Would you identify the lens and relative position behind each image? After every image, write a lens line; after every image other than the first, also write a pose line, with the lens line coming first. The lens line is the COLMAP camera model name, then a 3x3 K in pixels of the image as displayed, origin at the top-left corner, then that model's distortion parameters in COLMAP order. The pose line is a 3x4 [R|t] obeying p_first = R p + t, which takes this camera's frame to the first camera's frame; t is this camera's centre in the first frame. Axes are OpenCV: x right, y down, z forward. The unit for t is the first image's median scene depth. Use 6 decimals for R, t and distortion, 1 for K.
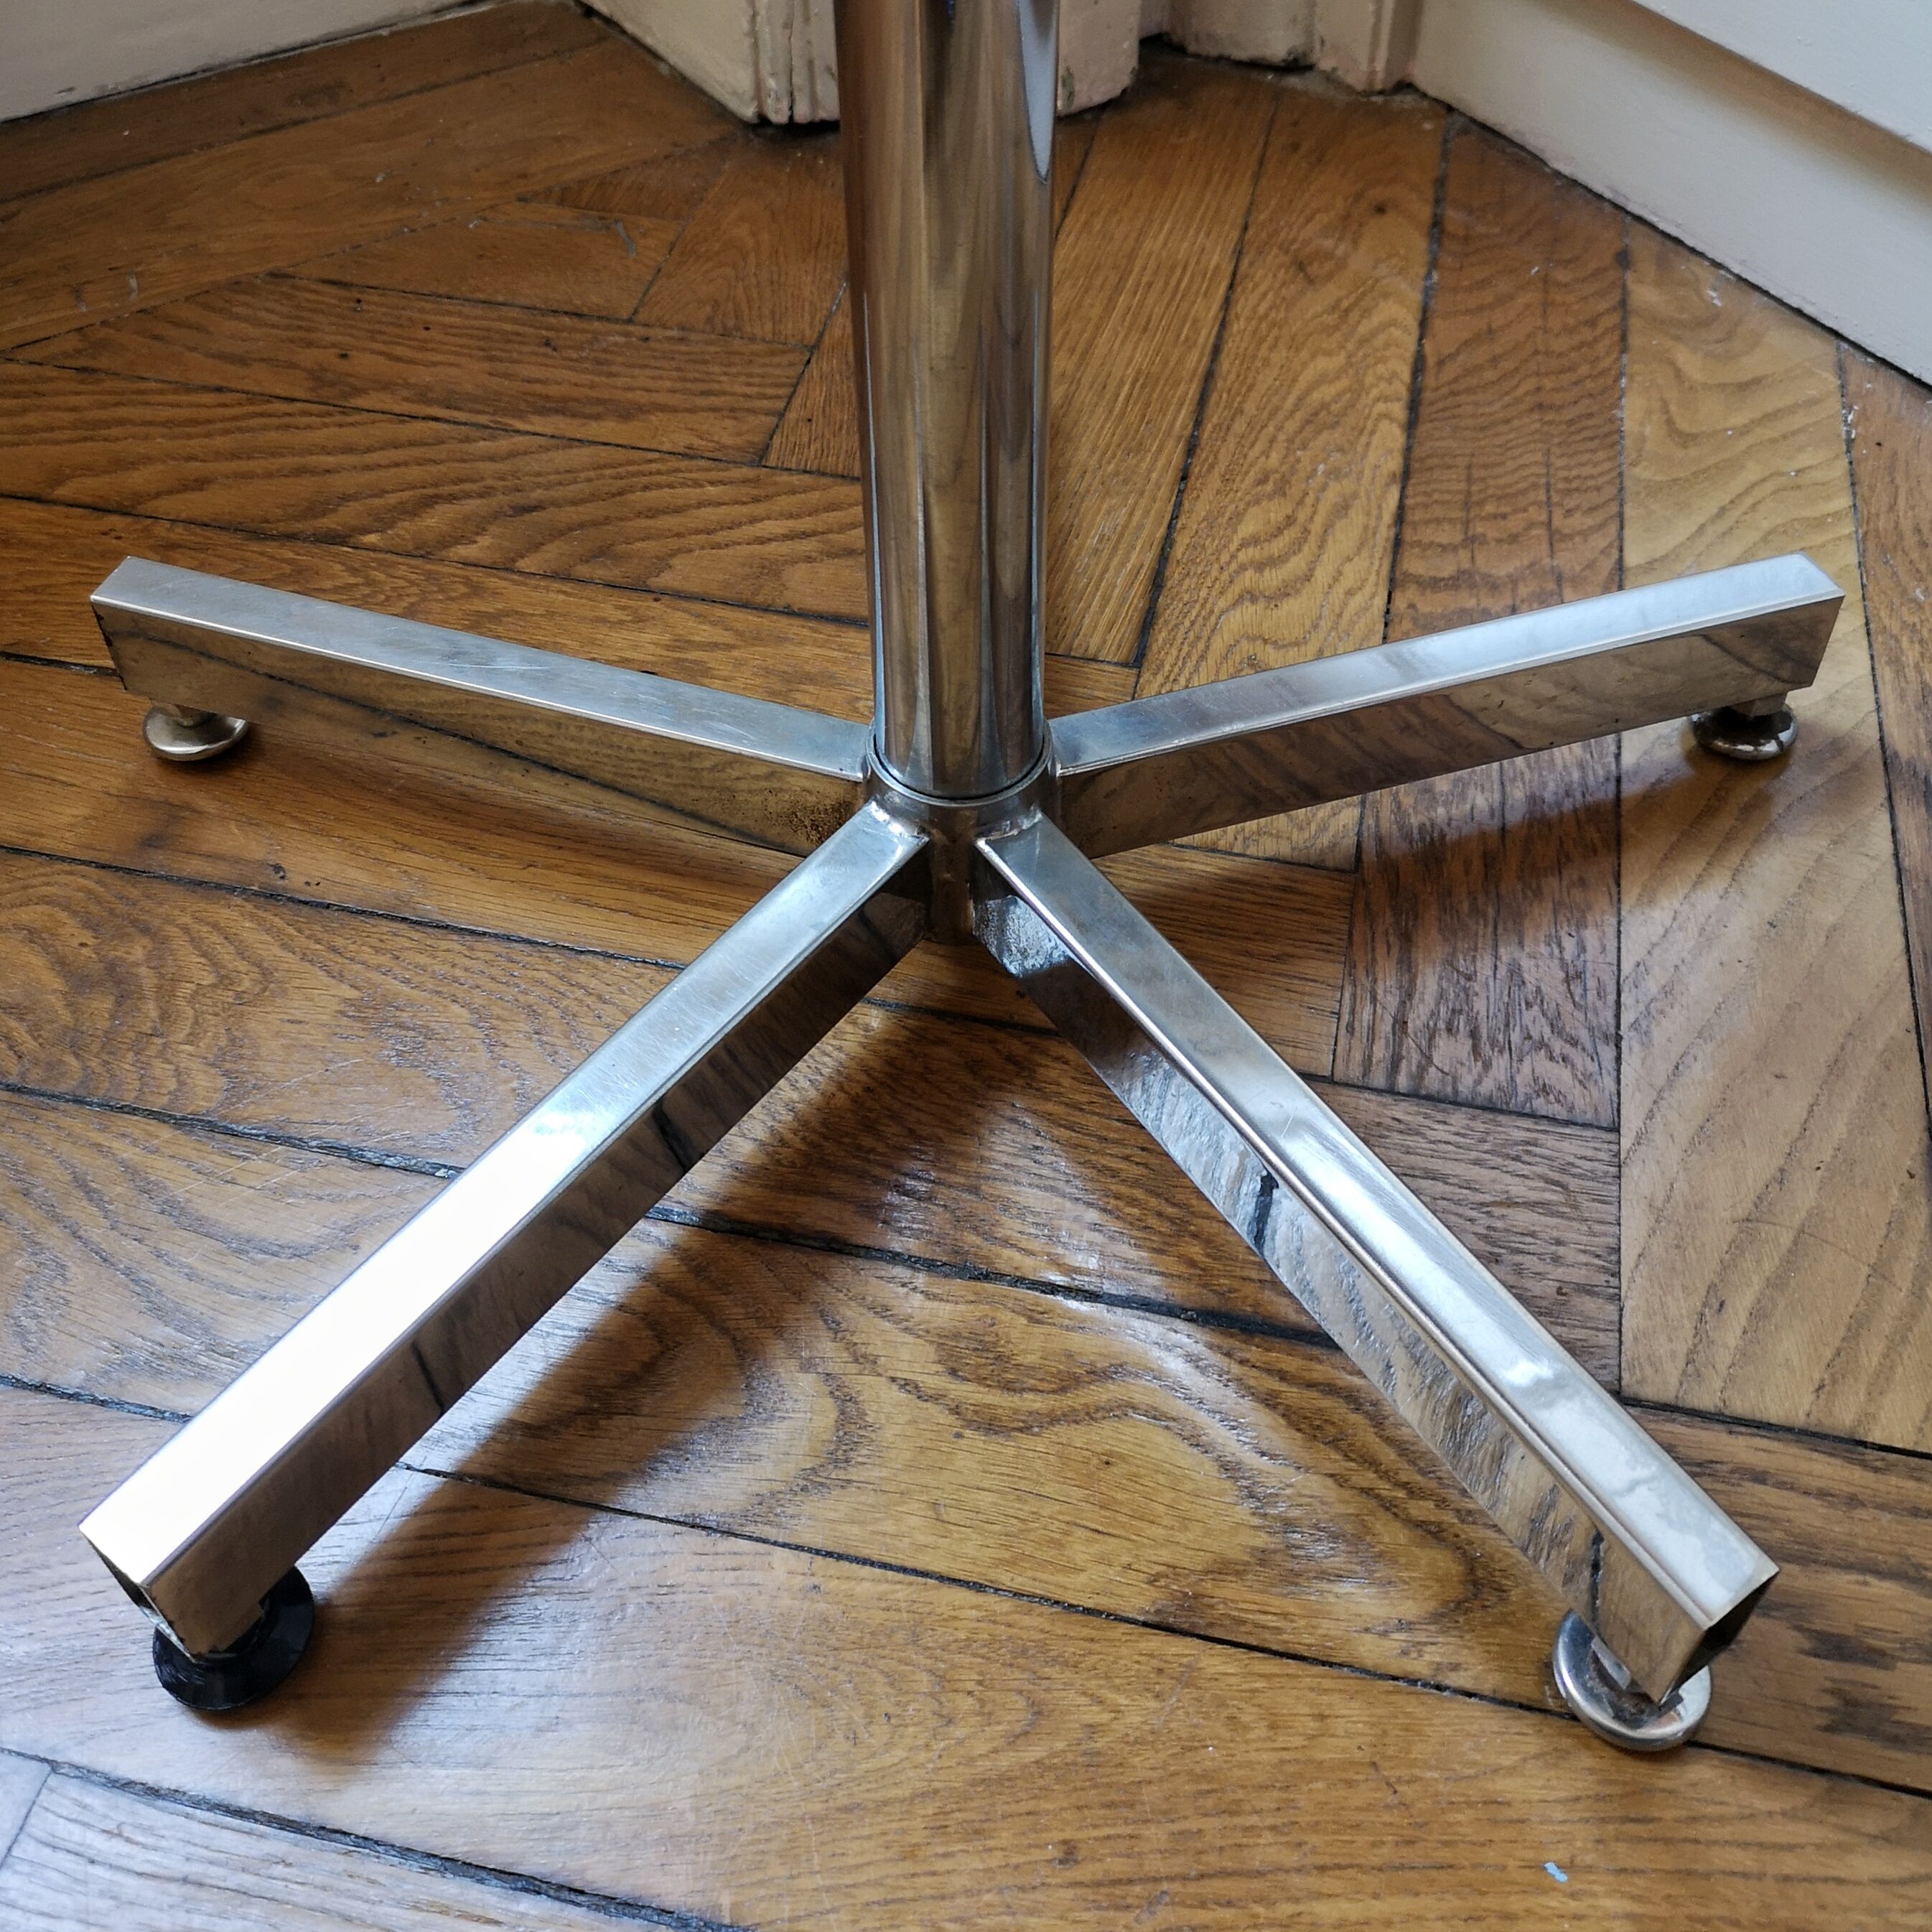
lens RADIAL K [[2090.6, 0, 966.0], [0, 2090.6, 966.0], [0, 0, 1]] dist [0.021625, 0.047219]
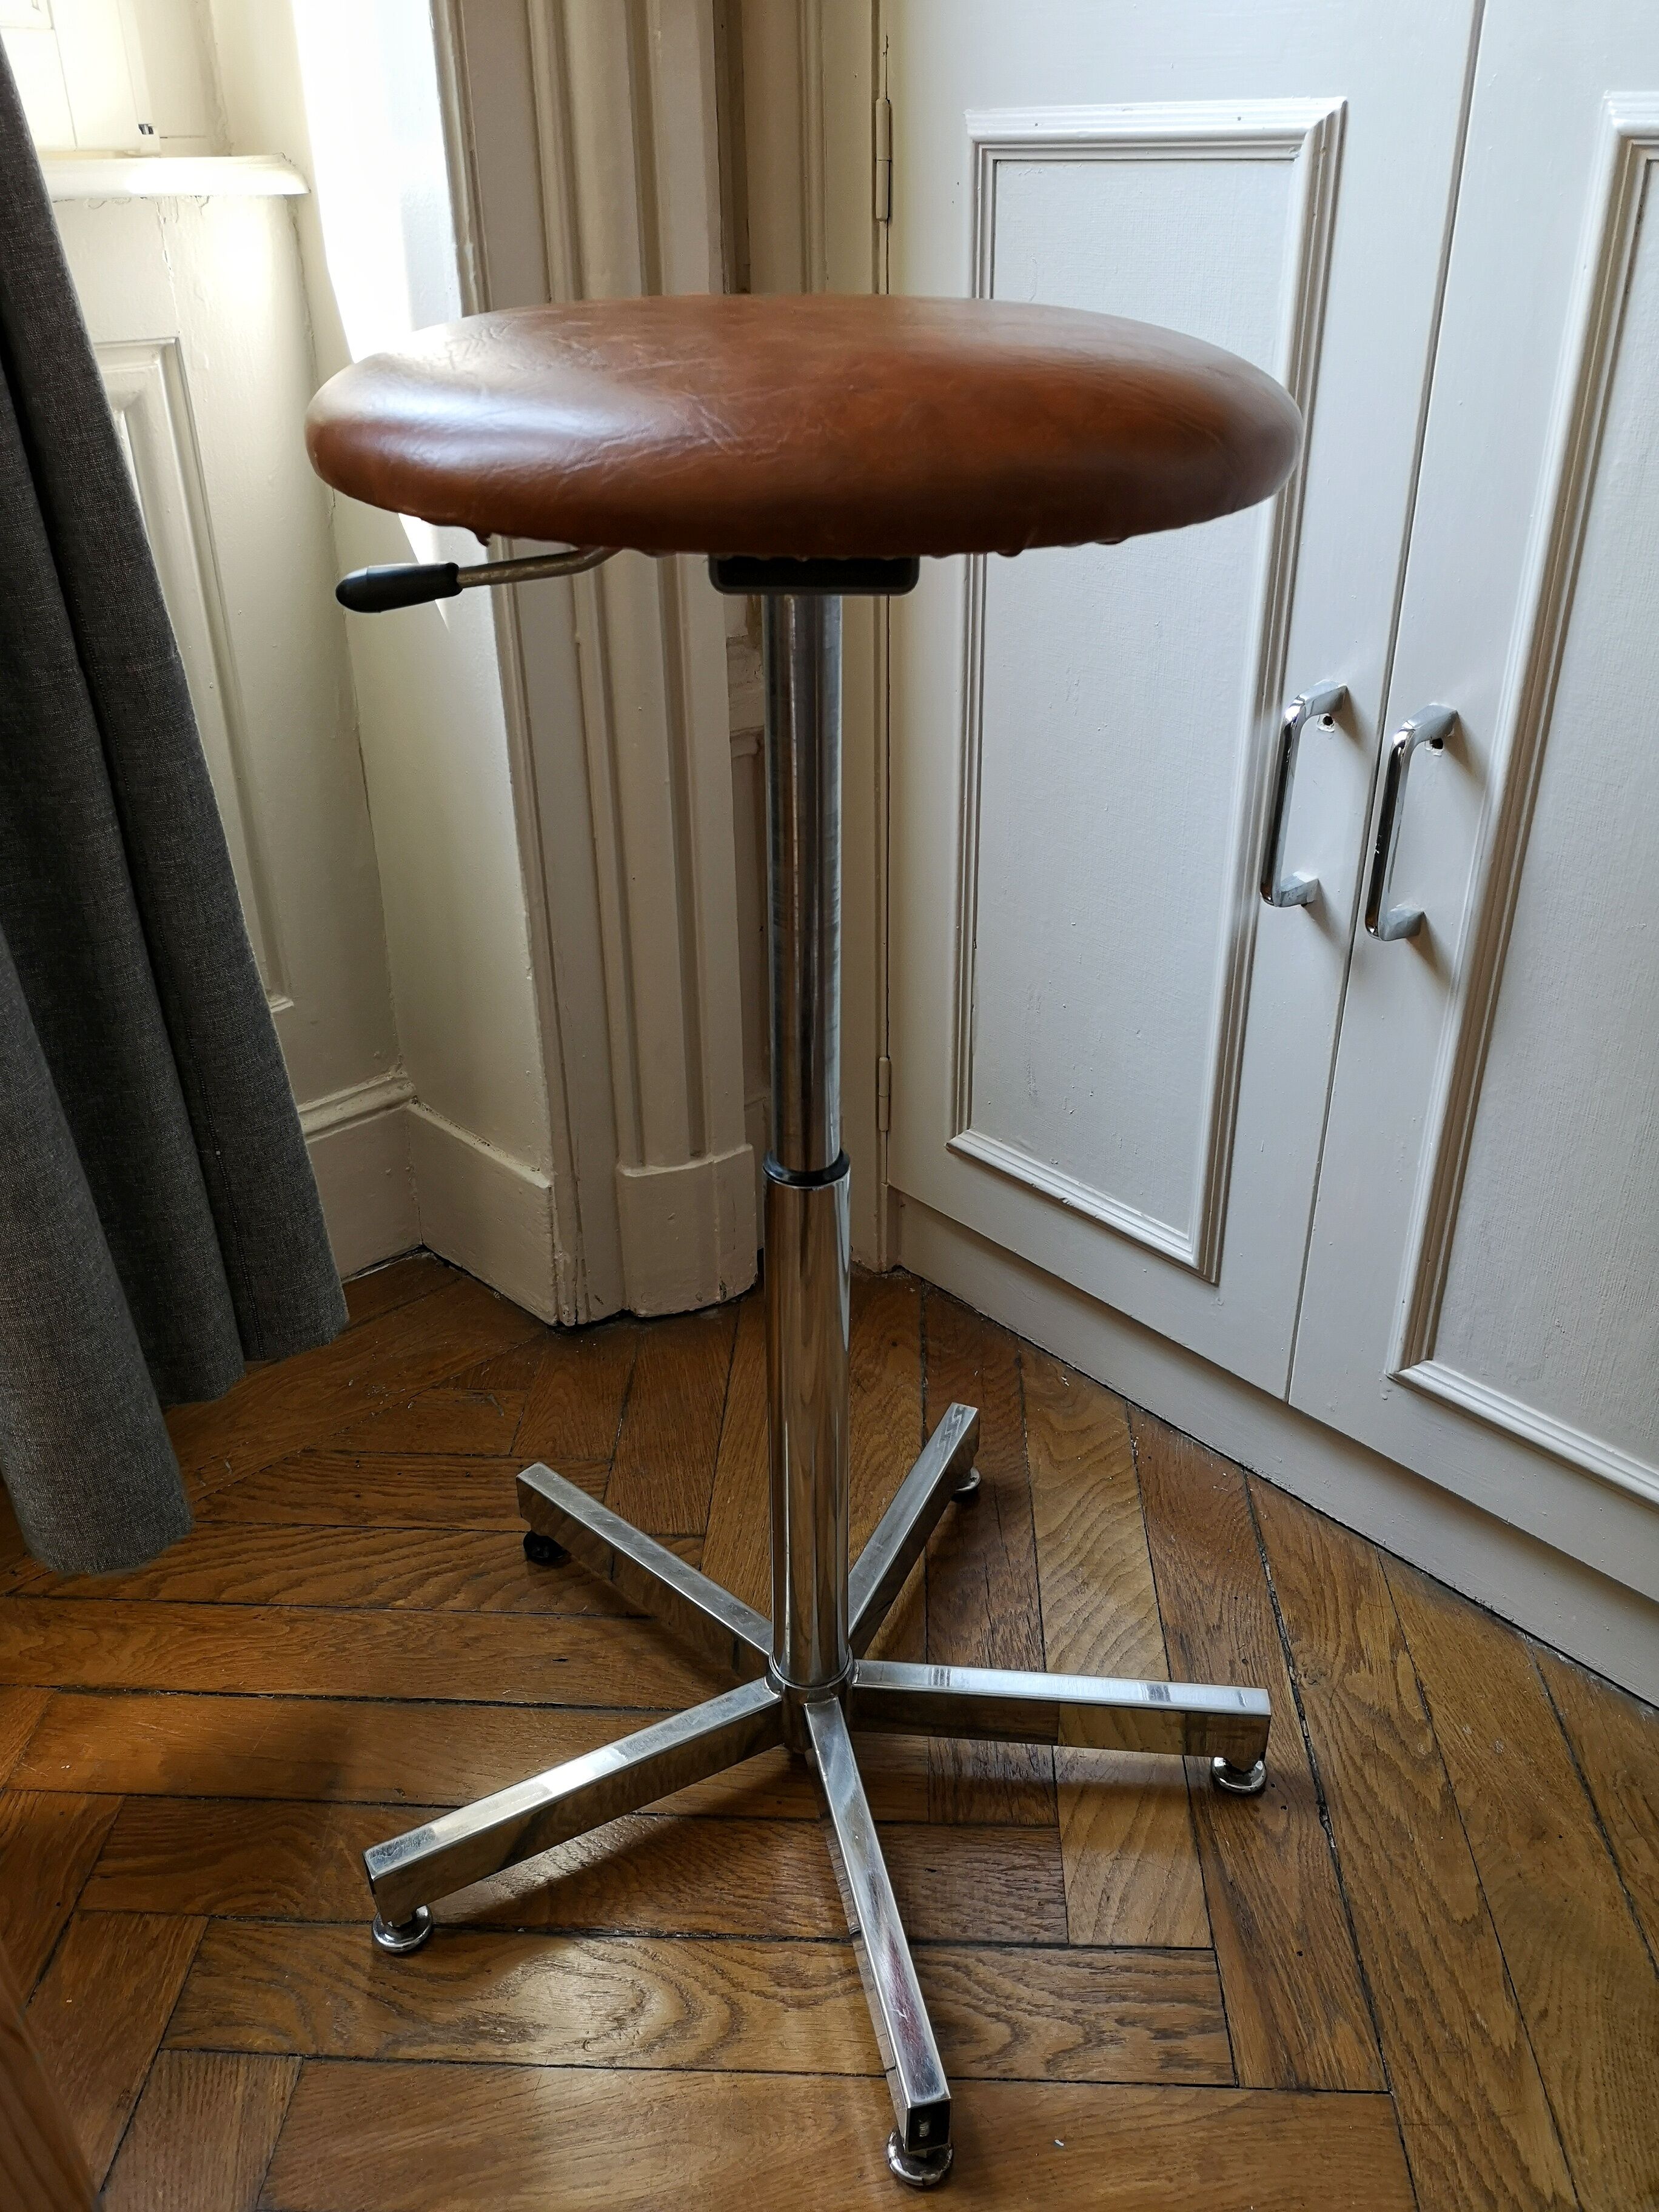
lens RADIAL K [[1759.7, 0, 834.9], [0, 1759.7, 848.0], [0, 0, 1]] dist [0.026706, -0.061382]
pose [[0.985513, -0.062000, 0.157858, -0.097226], [0.134331, 0.853551, -0.503394, 0.066072], [-0.103530, 0.517307, 0.849515, -0.703887]]
